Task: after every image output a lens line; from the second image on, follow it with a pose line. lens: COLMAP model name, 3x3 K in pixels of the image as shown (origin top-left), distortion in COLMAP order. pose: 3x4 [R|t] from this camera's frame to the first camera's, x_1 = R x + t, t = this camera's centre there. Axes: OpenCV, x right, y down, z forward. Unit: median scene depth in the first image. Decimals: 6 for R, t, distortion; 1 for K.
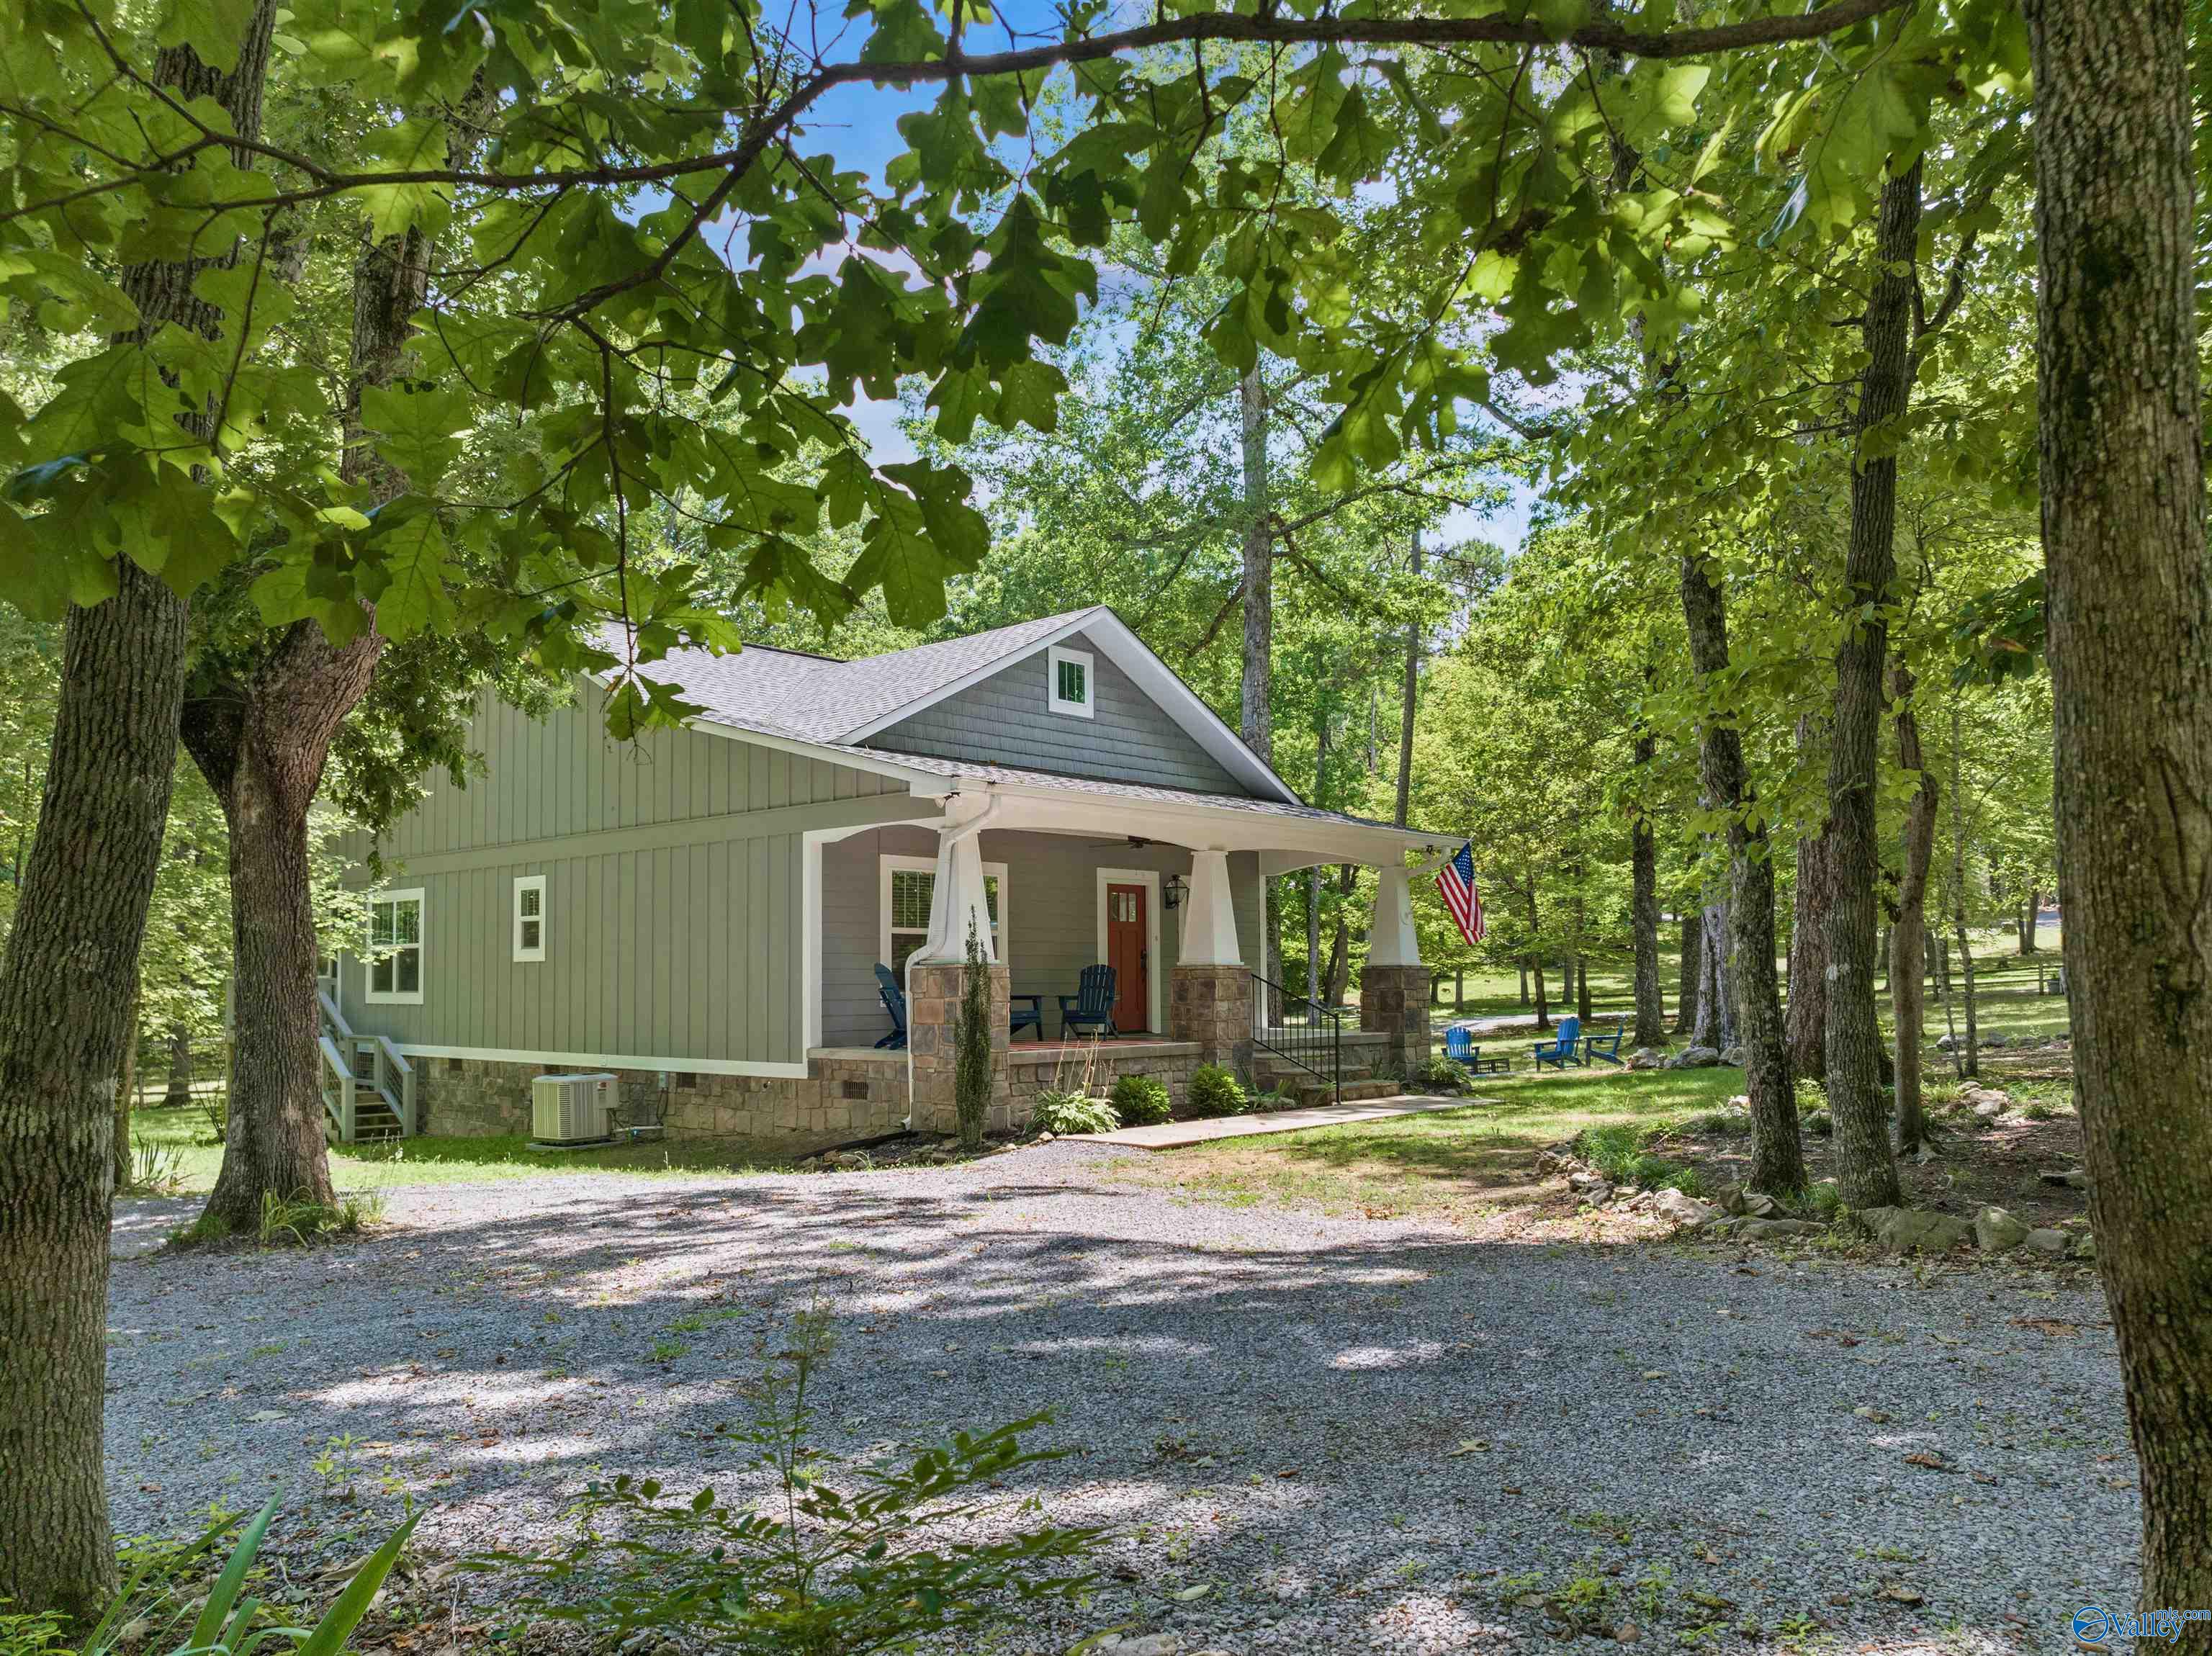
lens RADIAL K [[1554.9, 0, 1079.9], [0, 1554.9, 835.3], [0, 0, 1]] dist [0.041215, -0.000568]
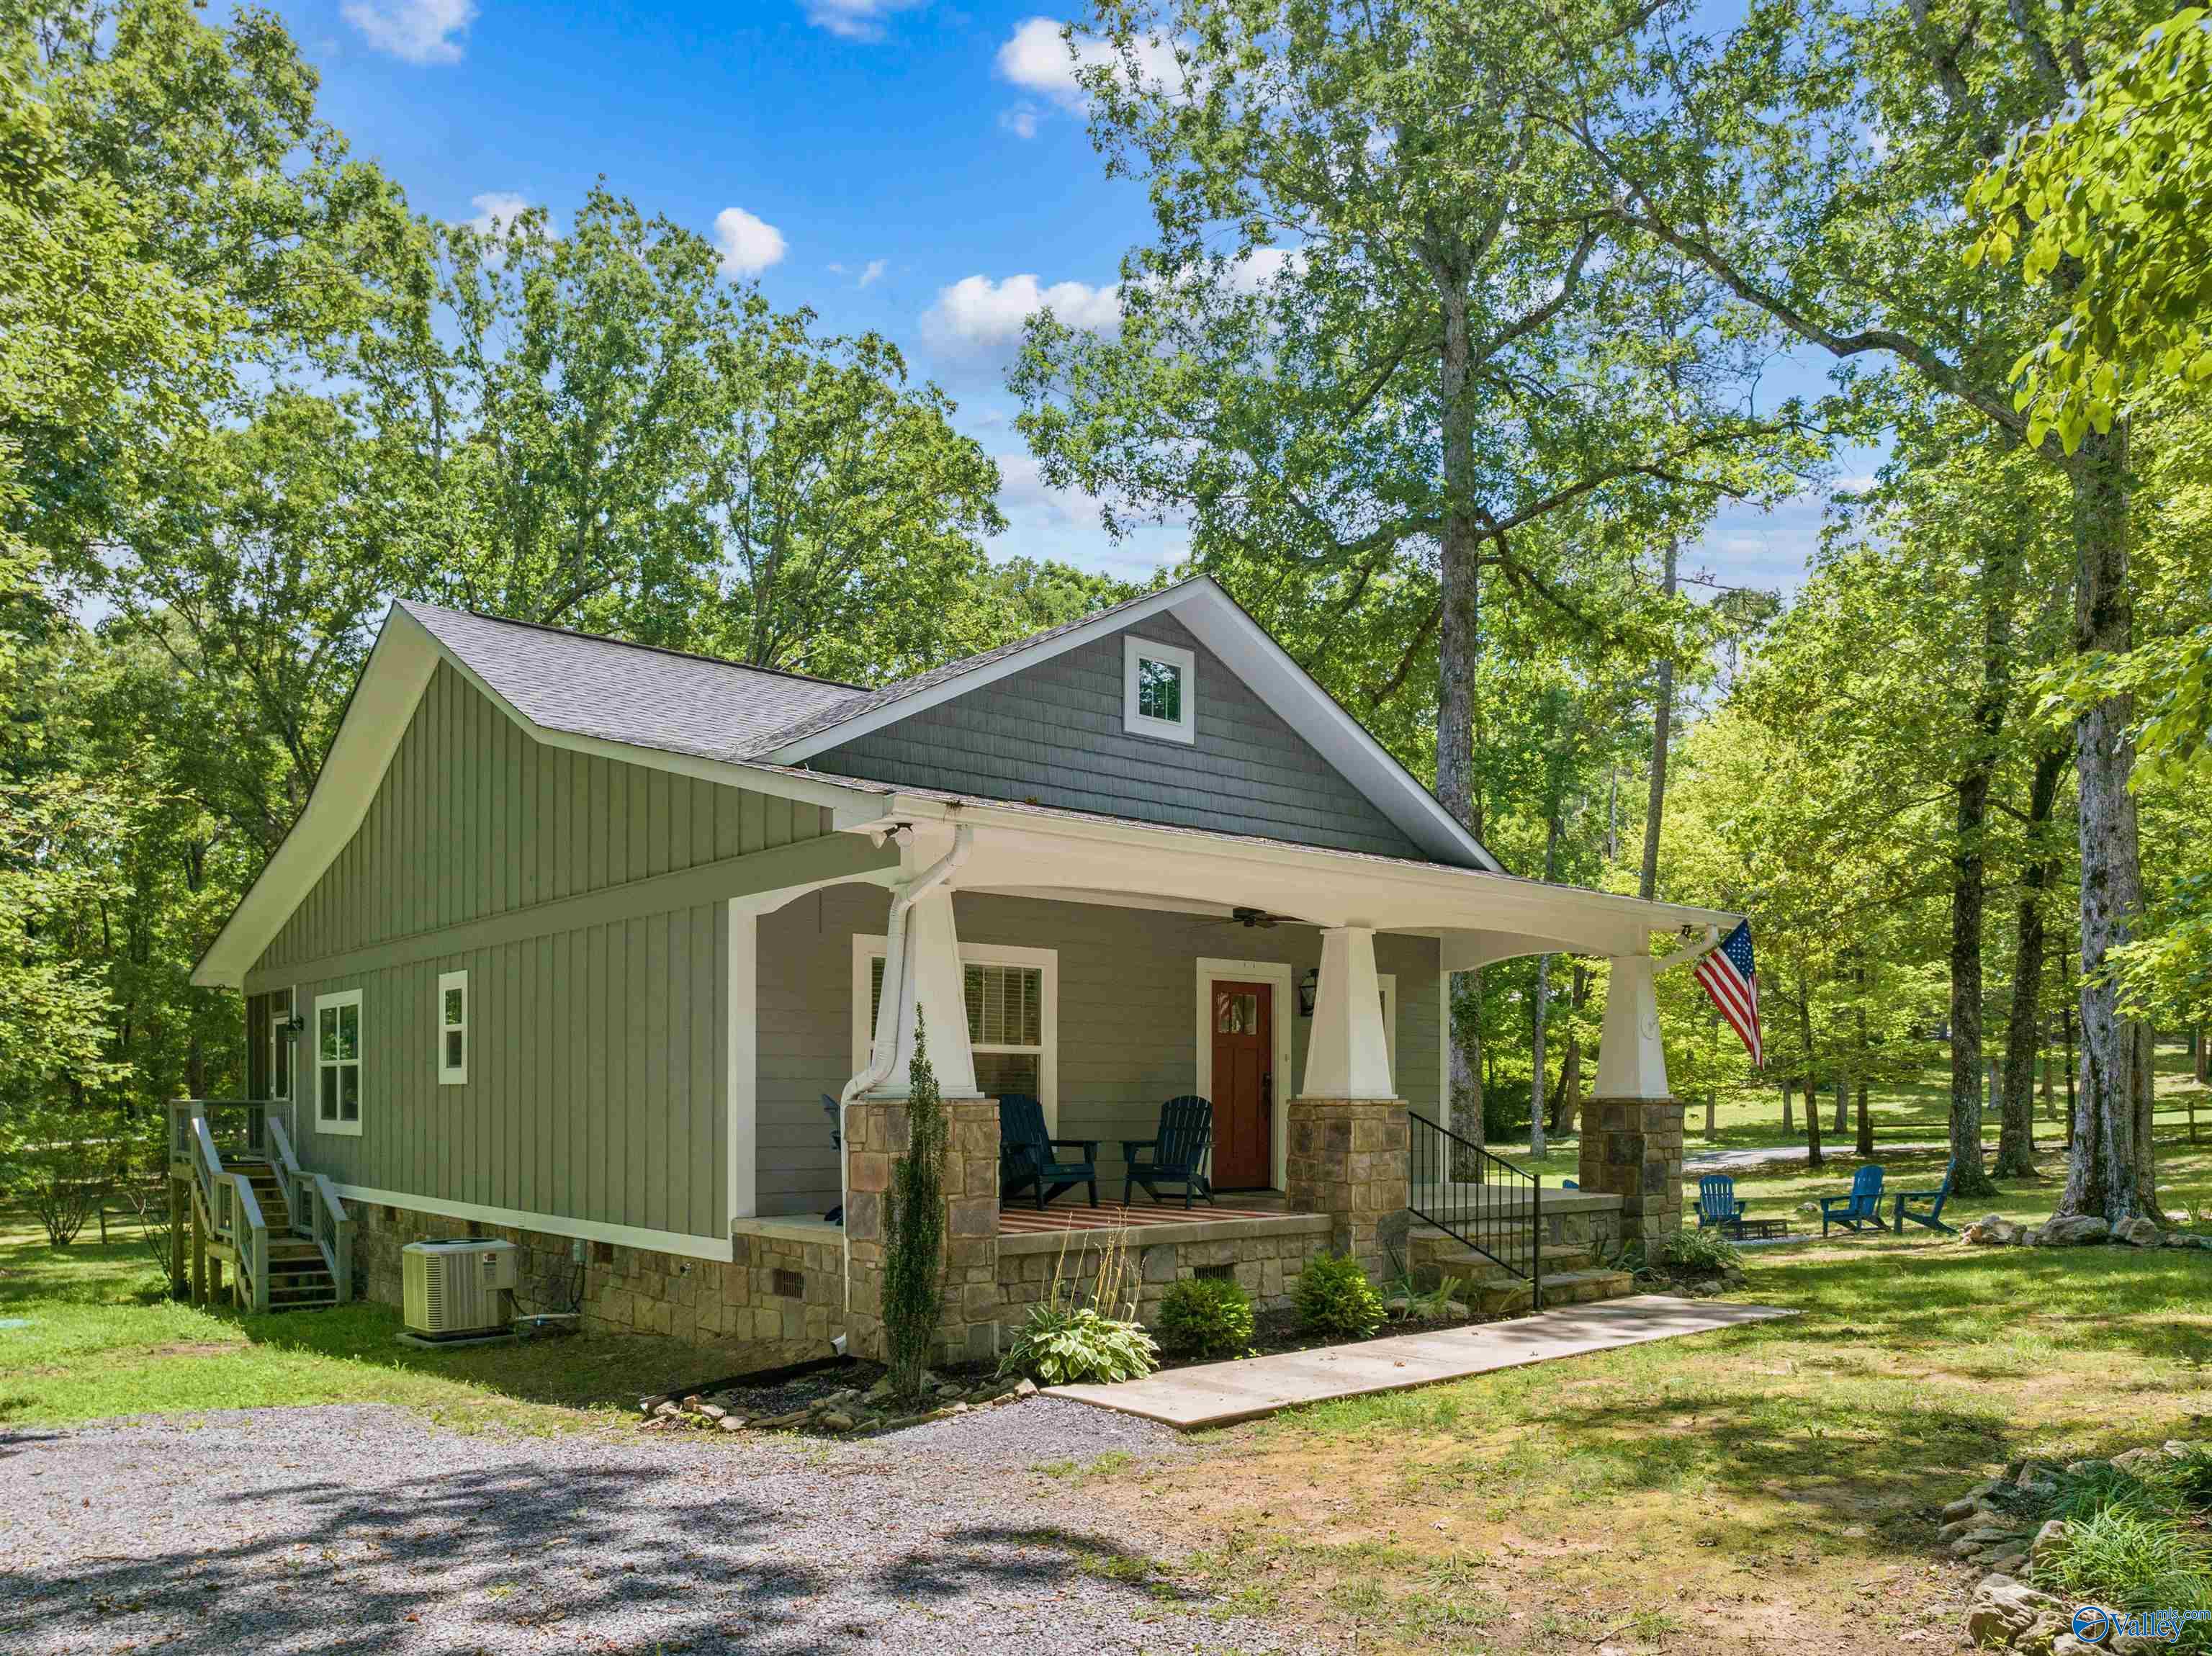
lens RADIAL K [[1613.0, 0, 1096.1], [0, 1613.0, 1062.6], [0, 0, 1]] dist [0.001167, -0.003063]
pose [[0.992334, 0.004556, -0.123501, 0.050822], [0.004226, 0.997485, 0.070756, 0.014974], [0.123513, -0.070736, 0.989819, 0.243684]]
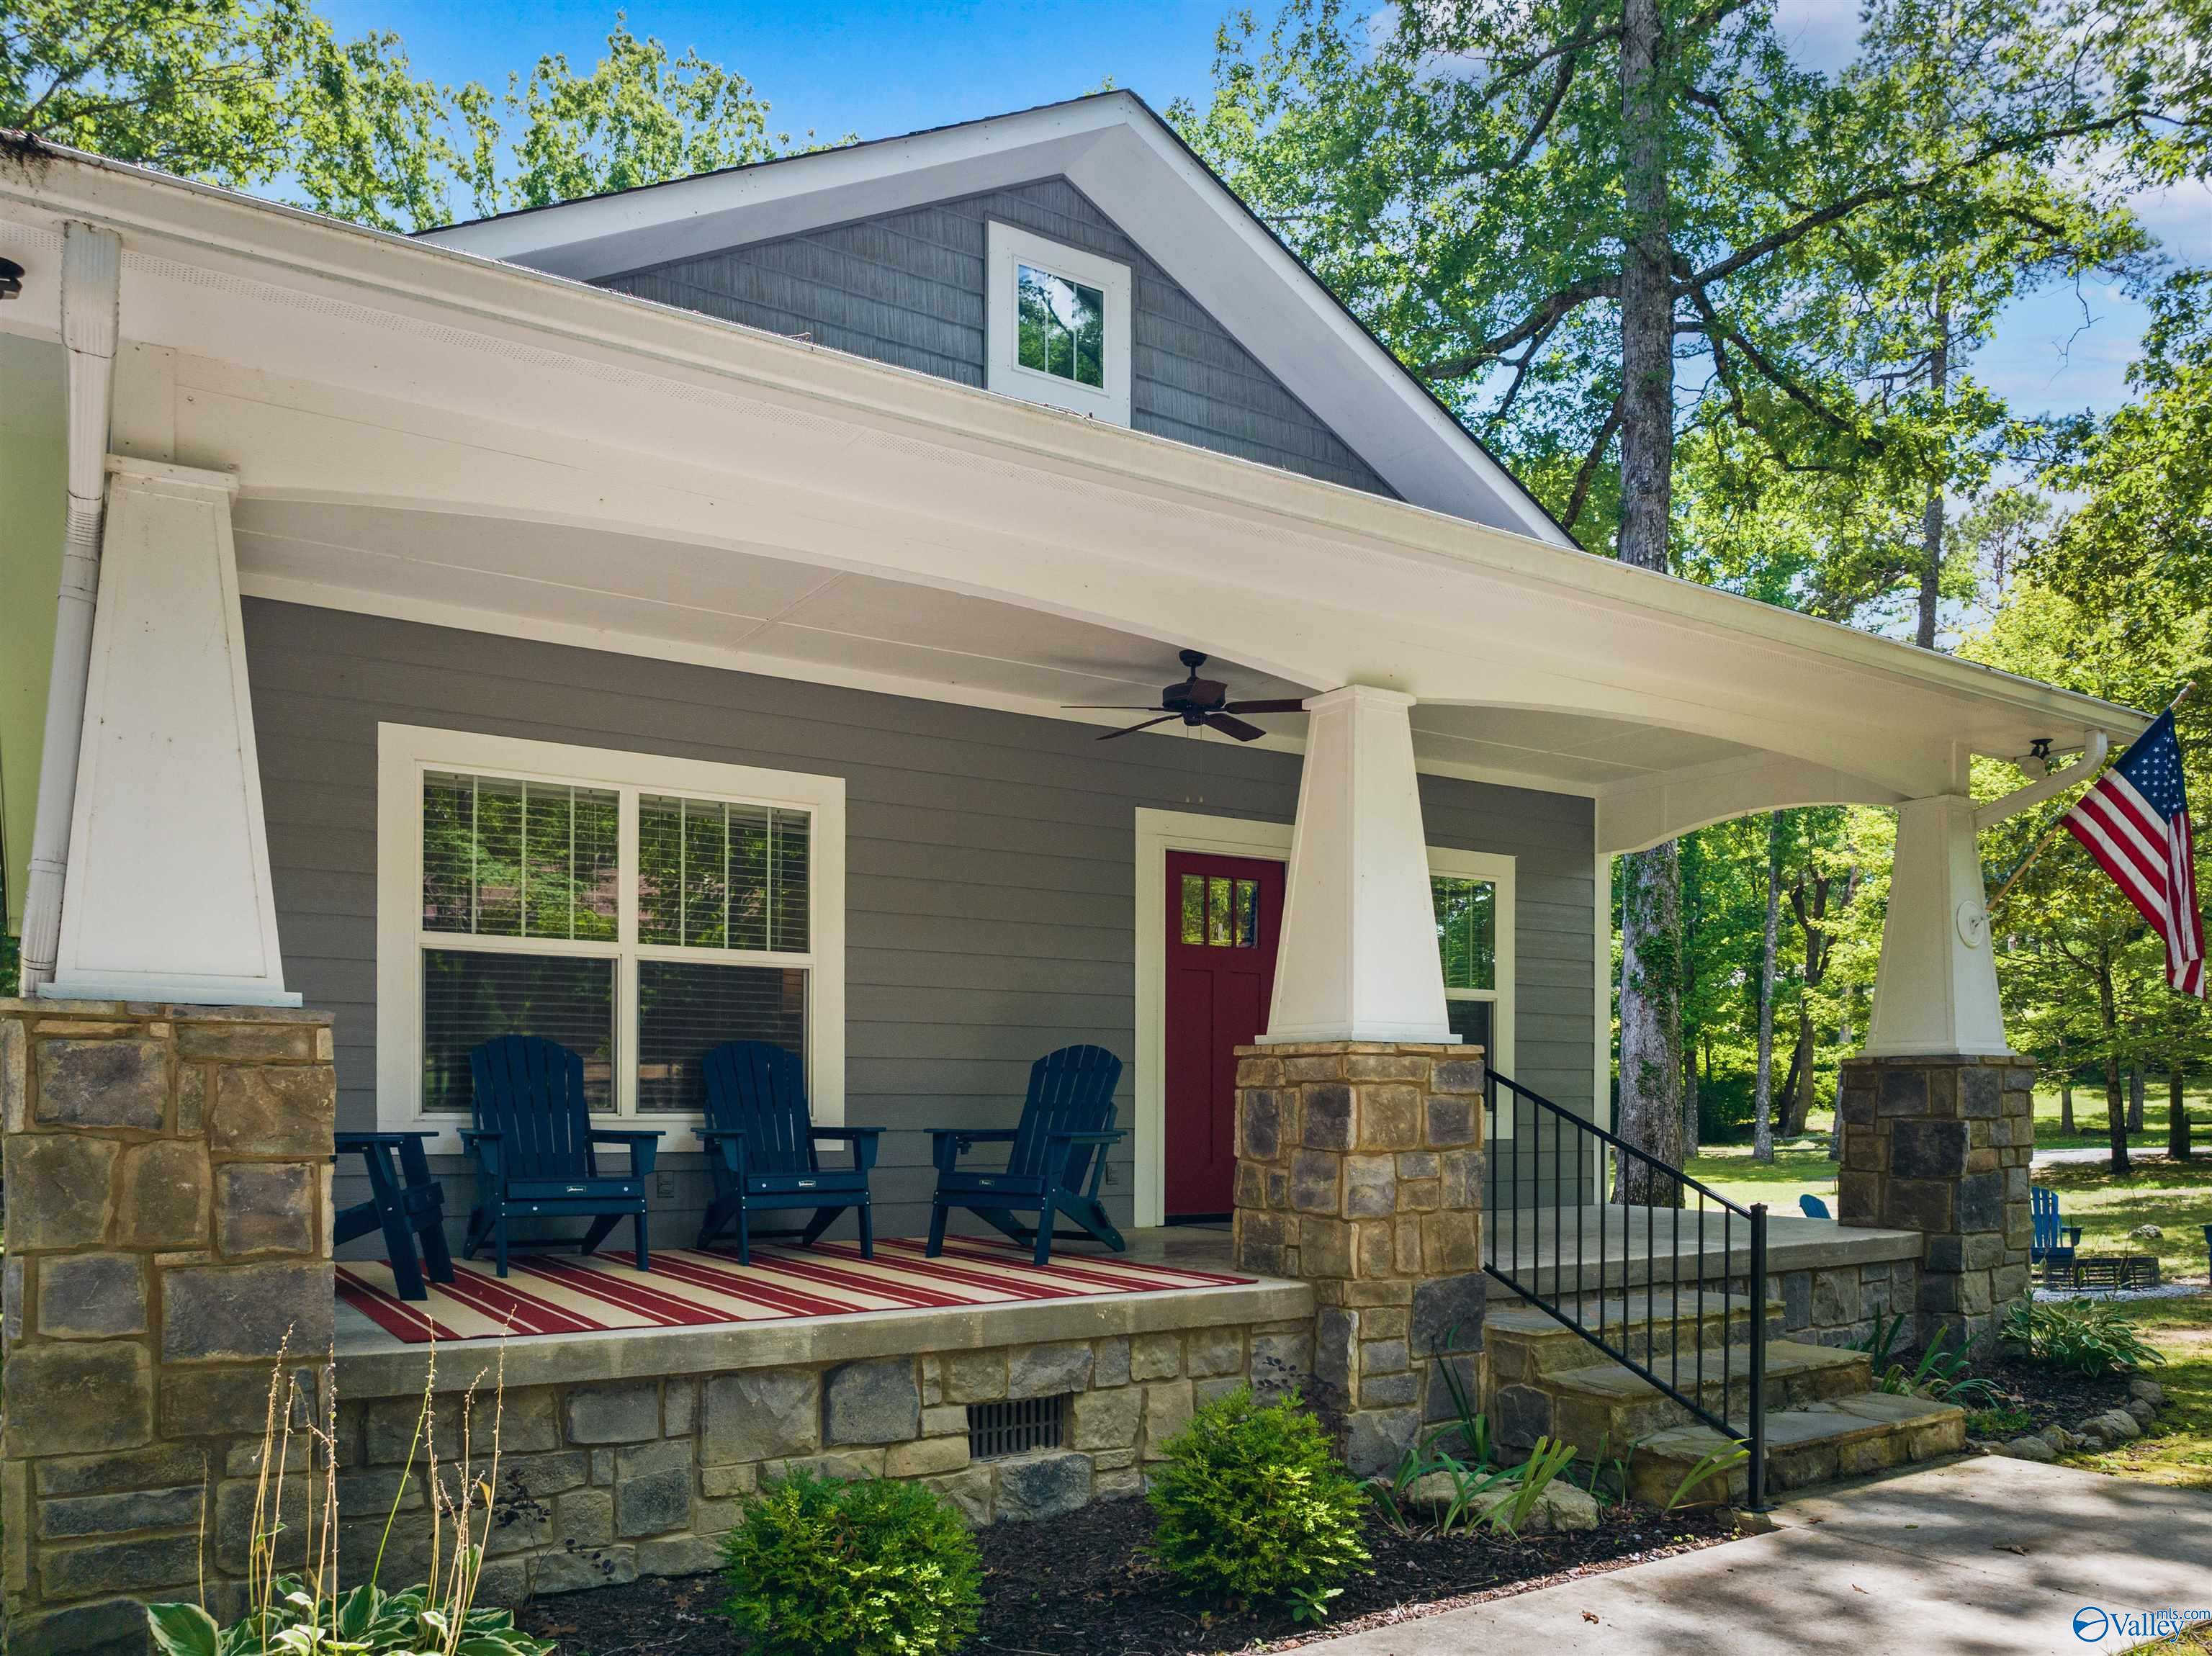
lens RADIAL K [[1646.5, 0, 1105.7], [0, 1646.5, 1086.2], [0, 0, 1]] dist [-0.027564, 0.005985]
pose [[0.971785, 0.004575, -0.235824, 0.092937], [0.015774, 0.996313, 0.084330, 0.050819], [0.235340, -0.085671, 0.968130, 0.529423]]
